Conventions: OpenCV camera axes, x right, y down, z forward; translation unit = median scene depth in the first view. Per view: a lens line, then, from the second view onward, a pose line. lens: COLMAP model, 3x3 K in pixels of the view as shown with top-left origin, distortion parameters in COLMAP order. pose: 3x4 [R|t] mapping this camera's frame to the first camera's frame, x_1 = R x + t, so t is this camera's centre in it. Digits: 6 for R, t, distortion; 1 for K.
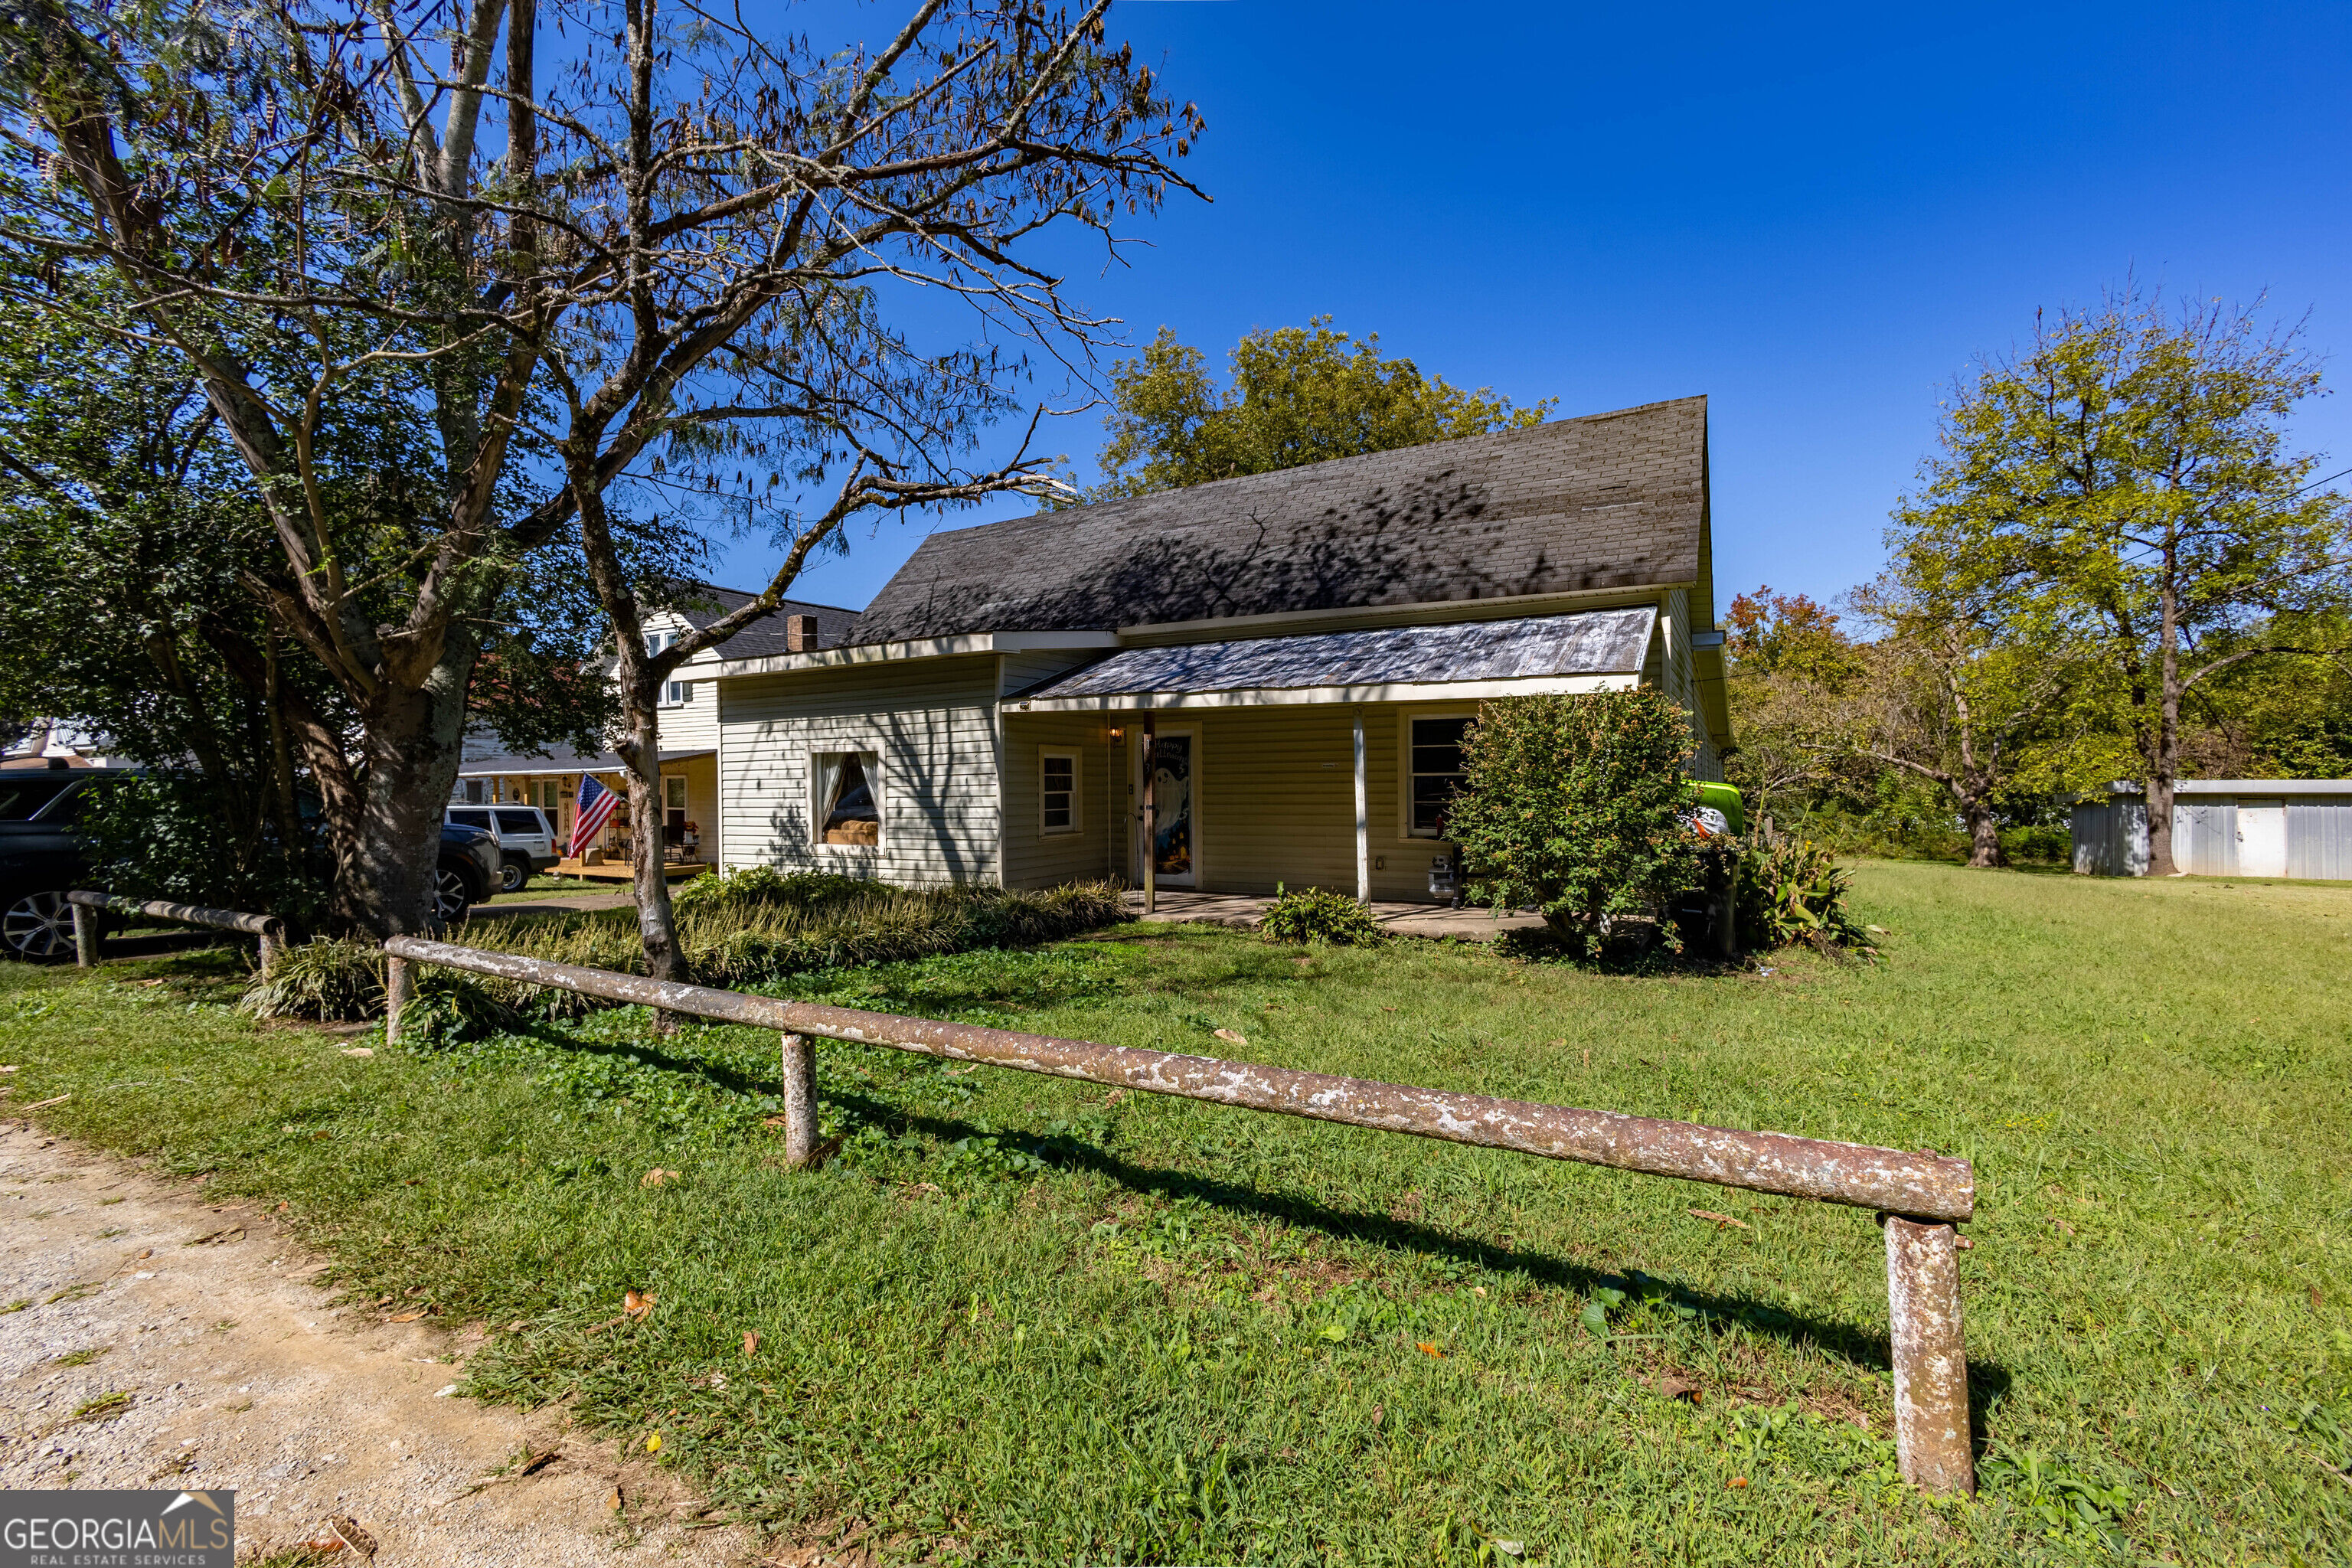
lens RADIAL K [[1004.8, 0, 1171.5], [0, 1004.8, 786.5], [0, 0, 1]] dist [-0.002932, -0.000127]
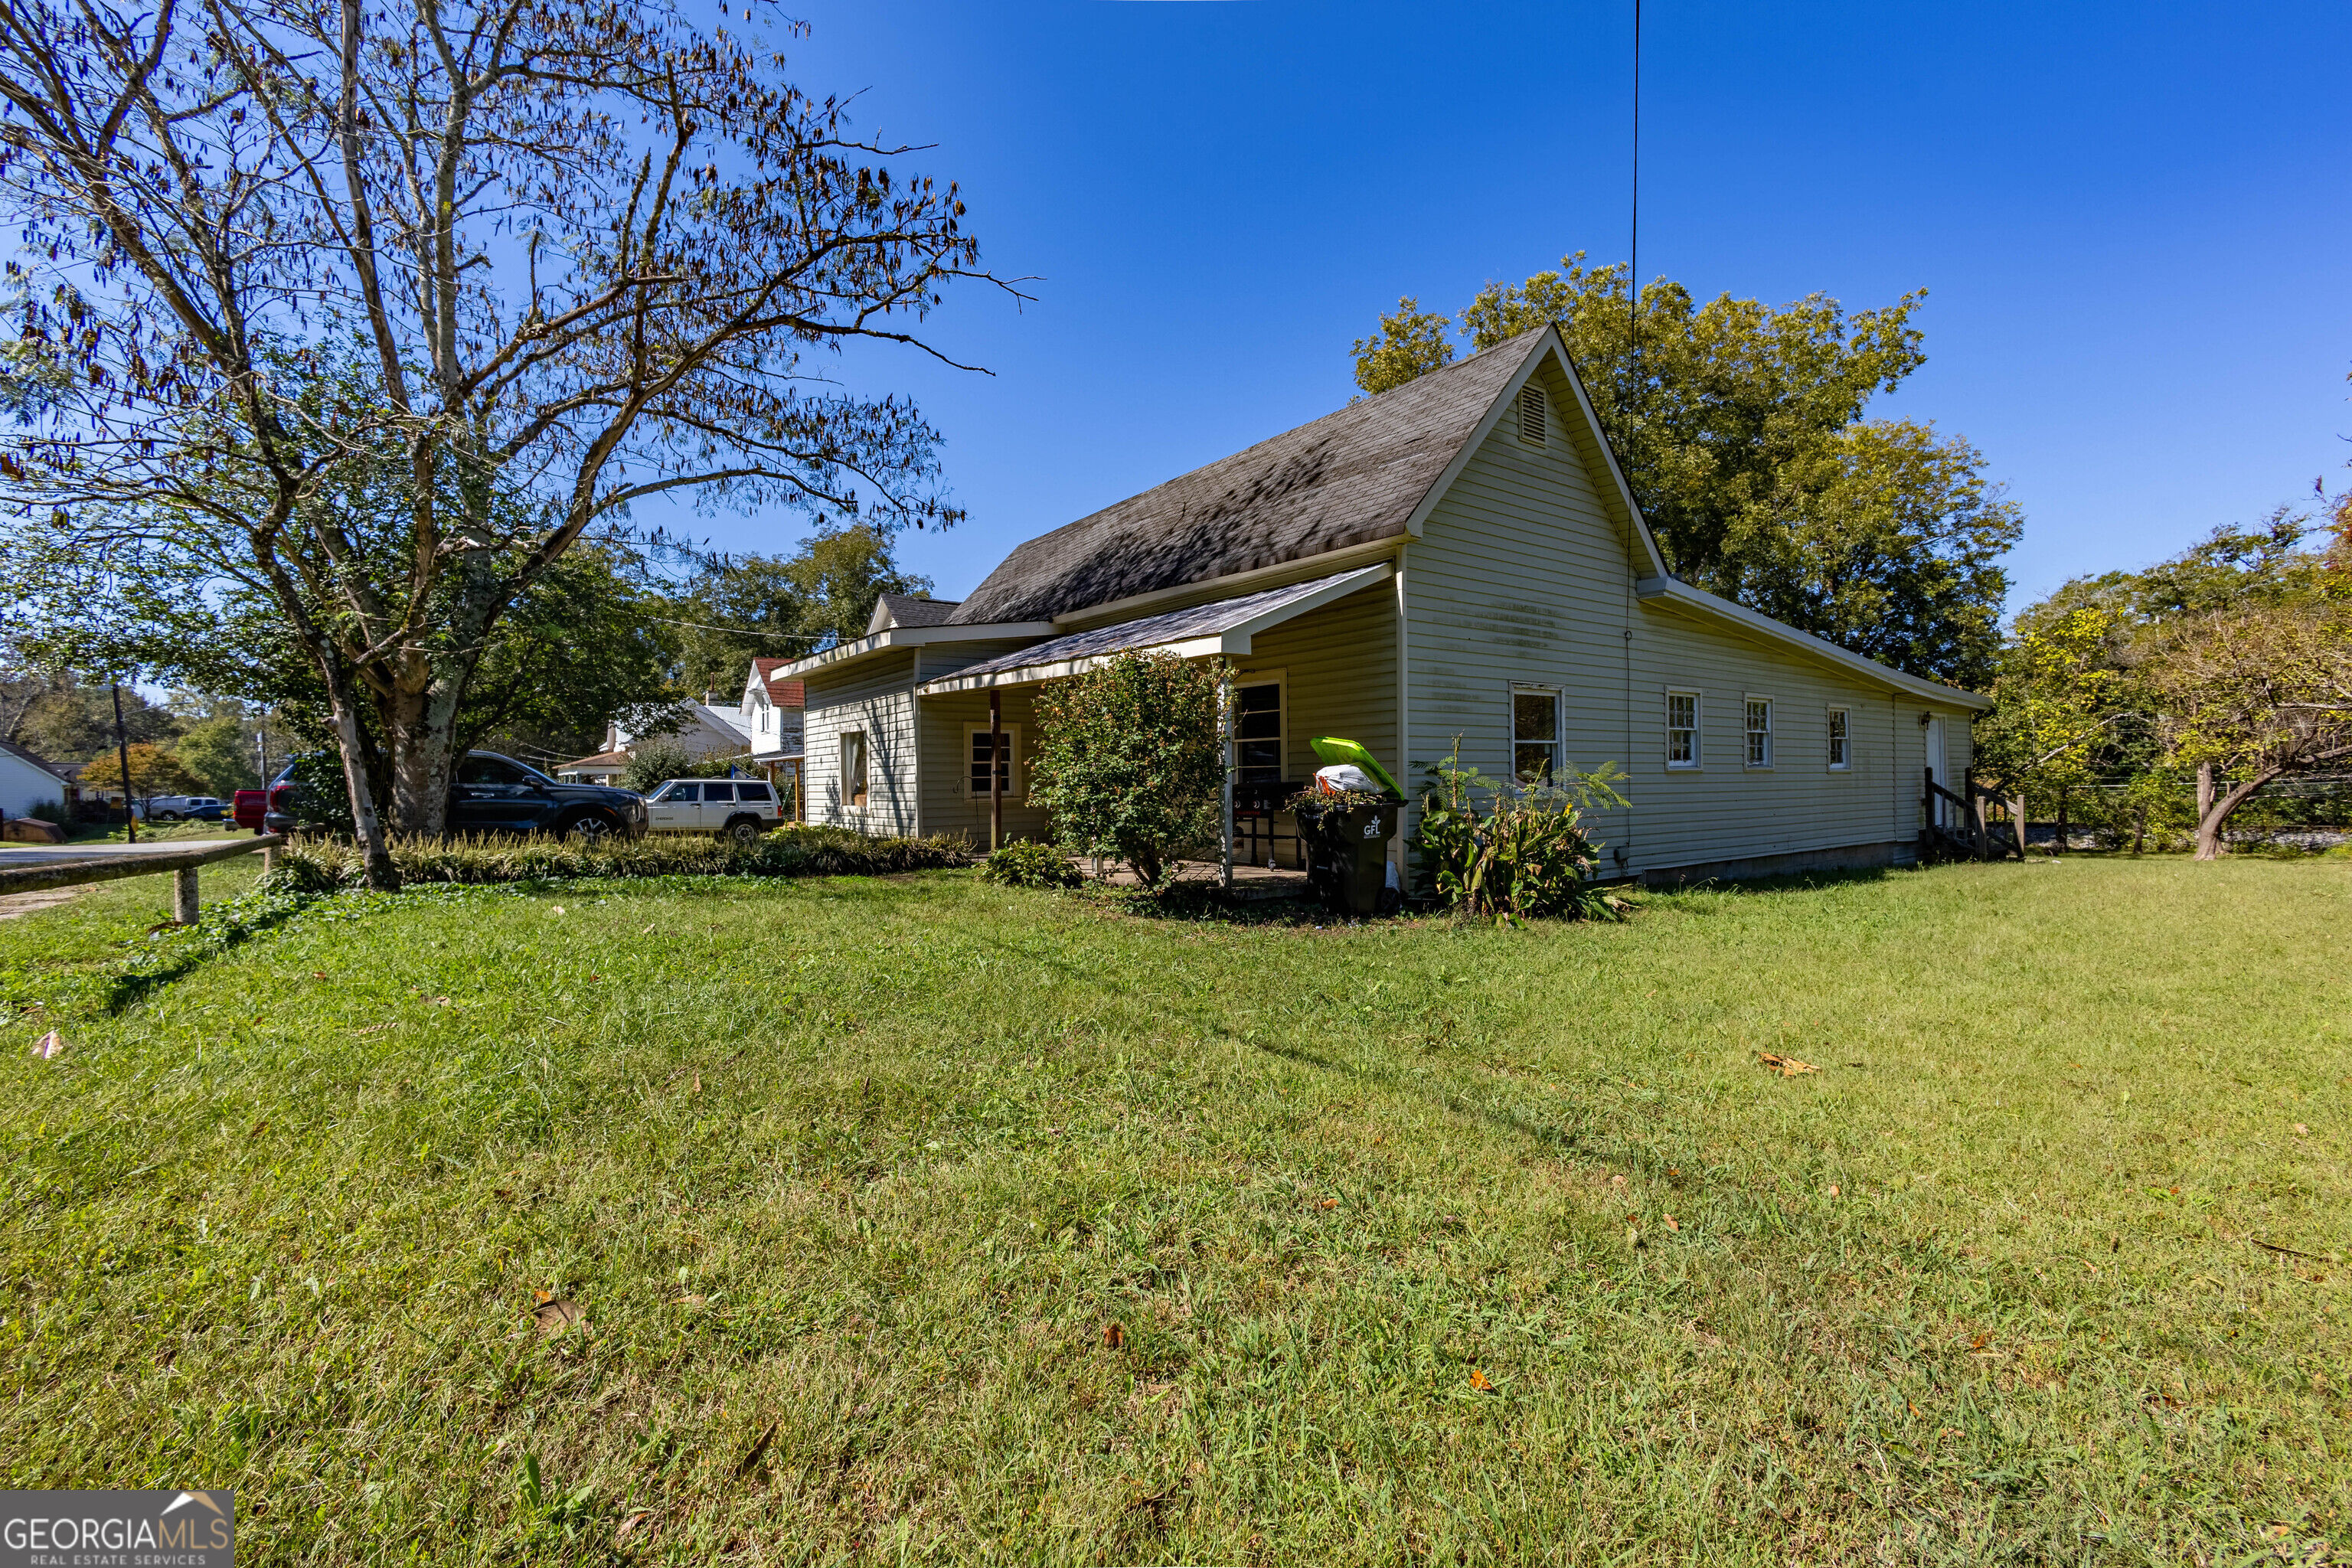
lens RADIAL K [[1004.8, 0, 1171.8], [0, 1004.8, 787.8], [0, 0, 1]] dist [-0.002932, -0.000127]
pose [[0.915814, 0.000561, -0.401602, 0.568914], [0.004780, 0.999913, 0.012297, 0.022707], [0.401574, -0.013181, 0.915732, 0.013830]]
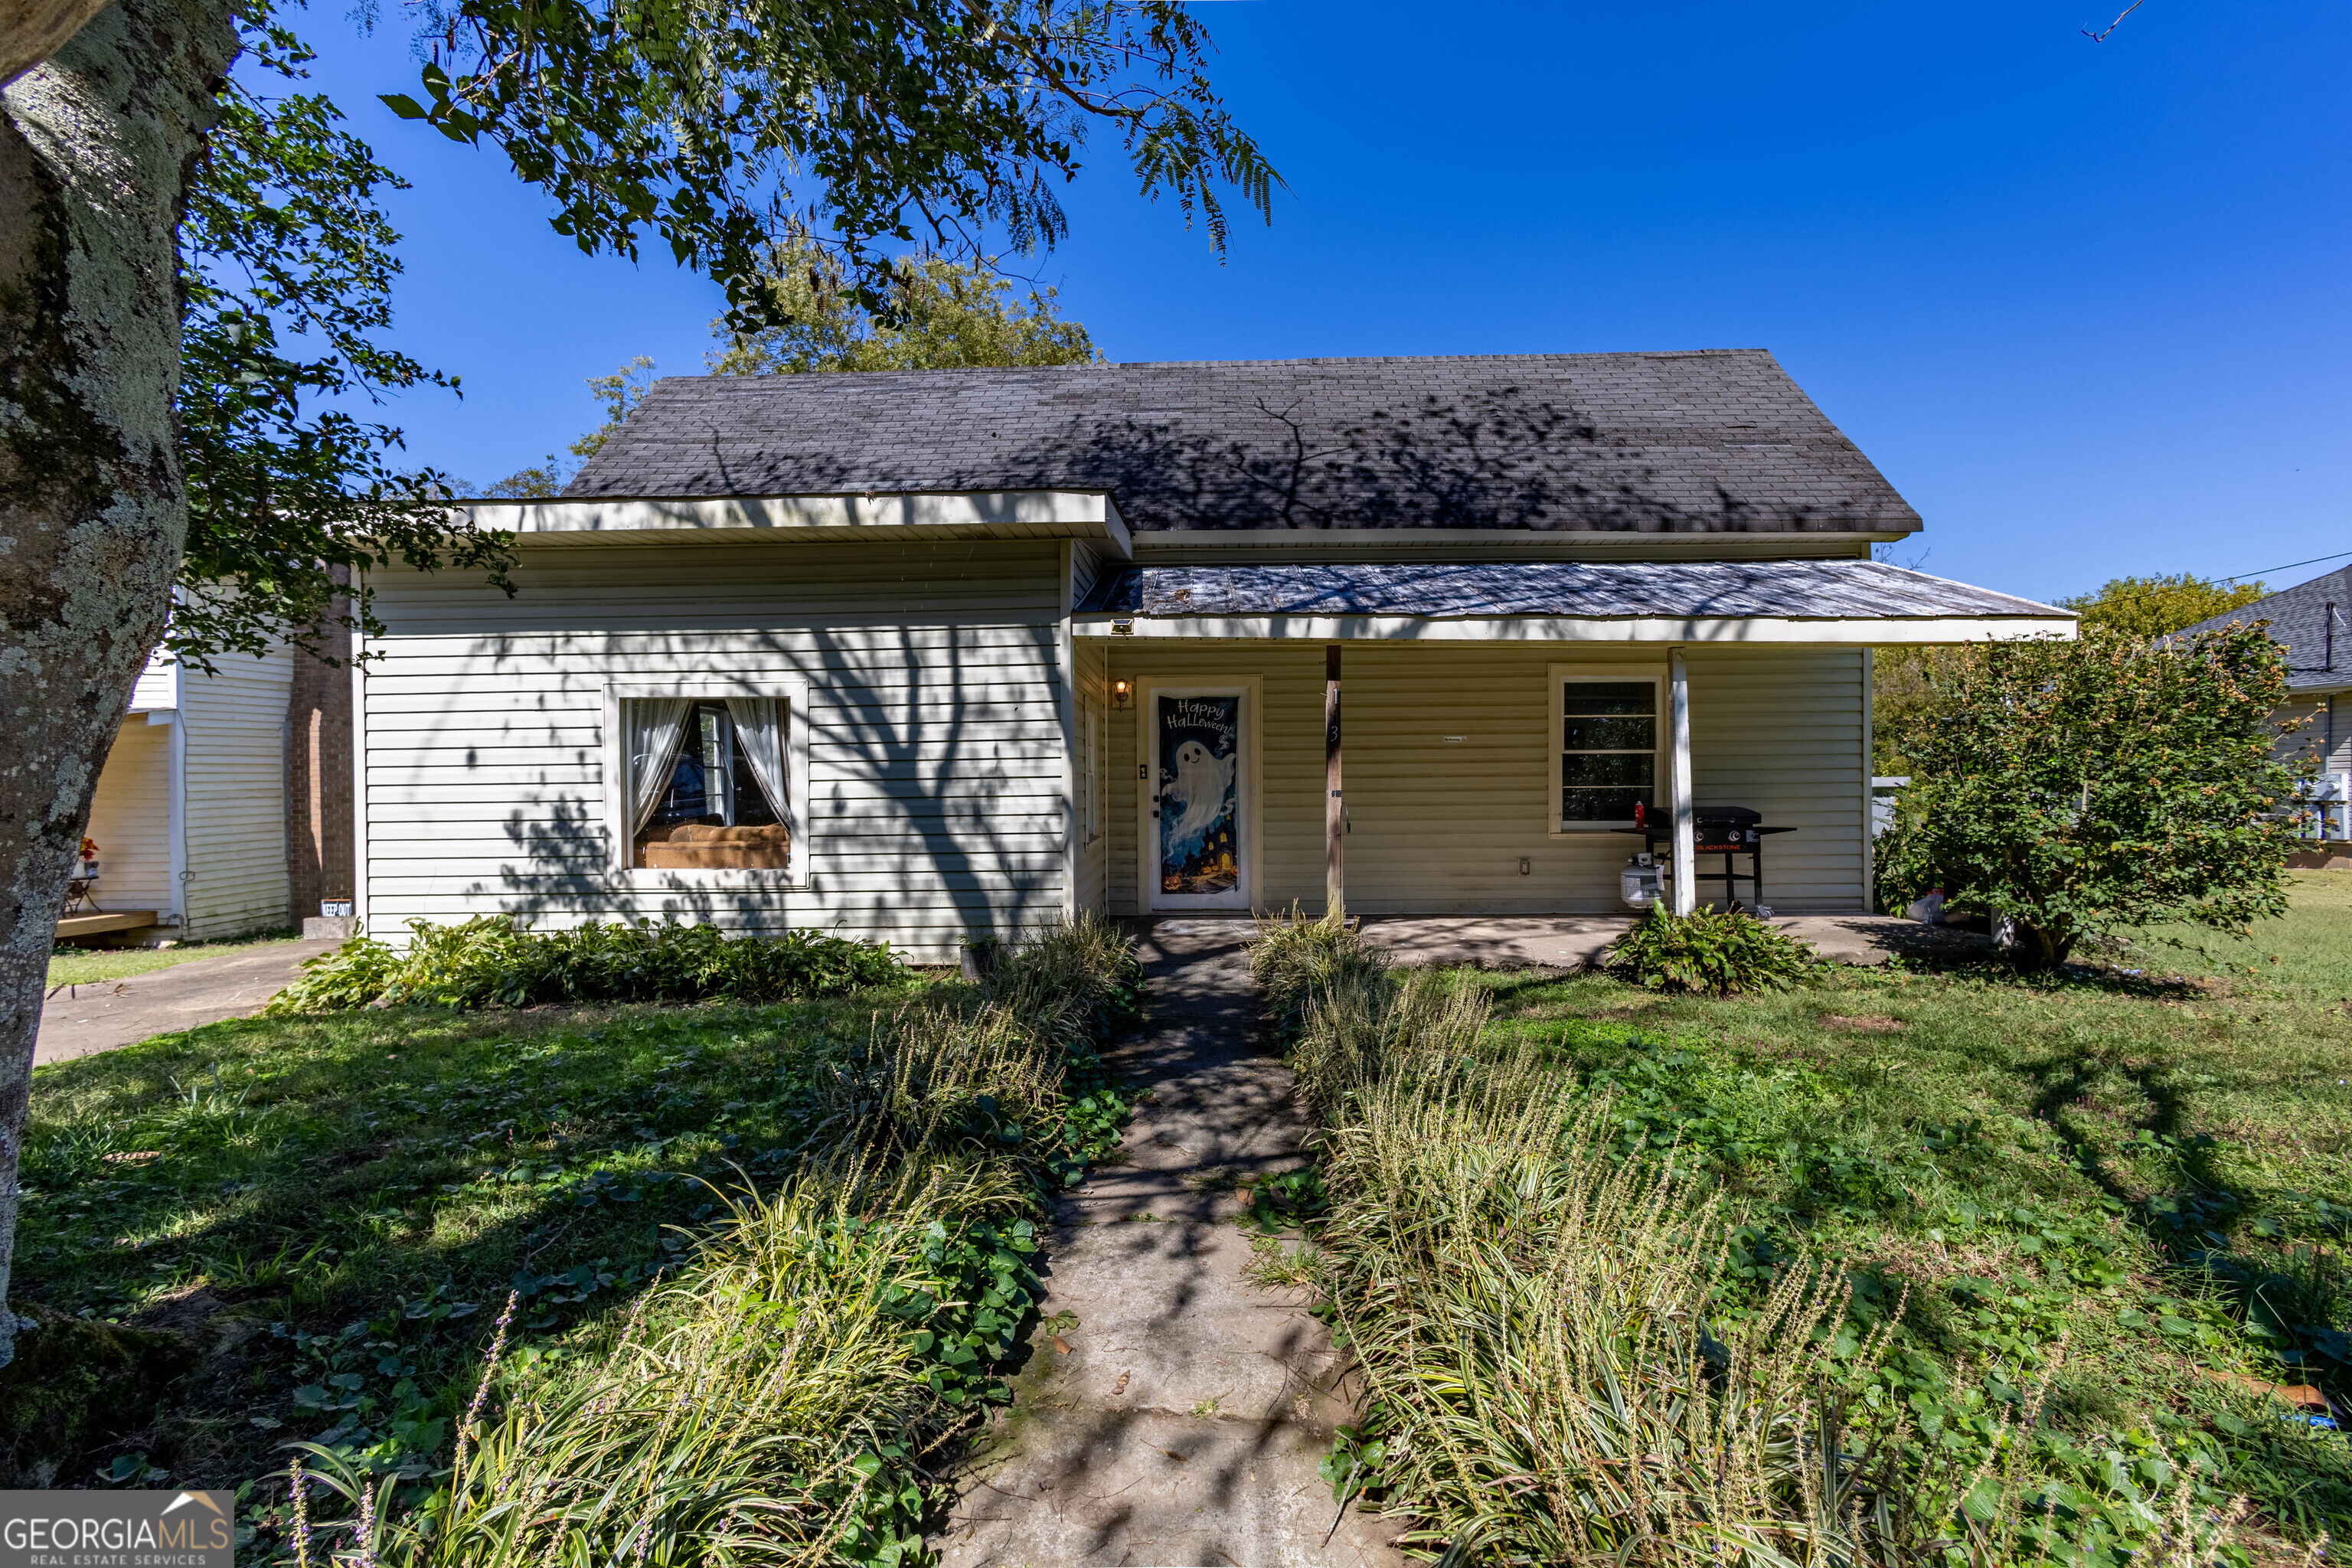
lens RADIAL K [[1004.8, 0, 1179.3], [0, 1004.8, 787.2], [0, 0, 1]] dist [-0.002932, -0.000127]
pose [[0.881892, 0.000271, 0.471452, -0.374037], [0.001055, 0.999996, -0.002546, 0.016434], [-0.471450, 0.002743, 0.881888, 0.424859]]
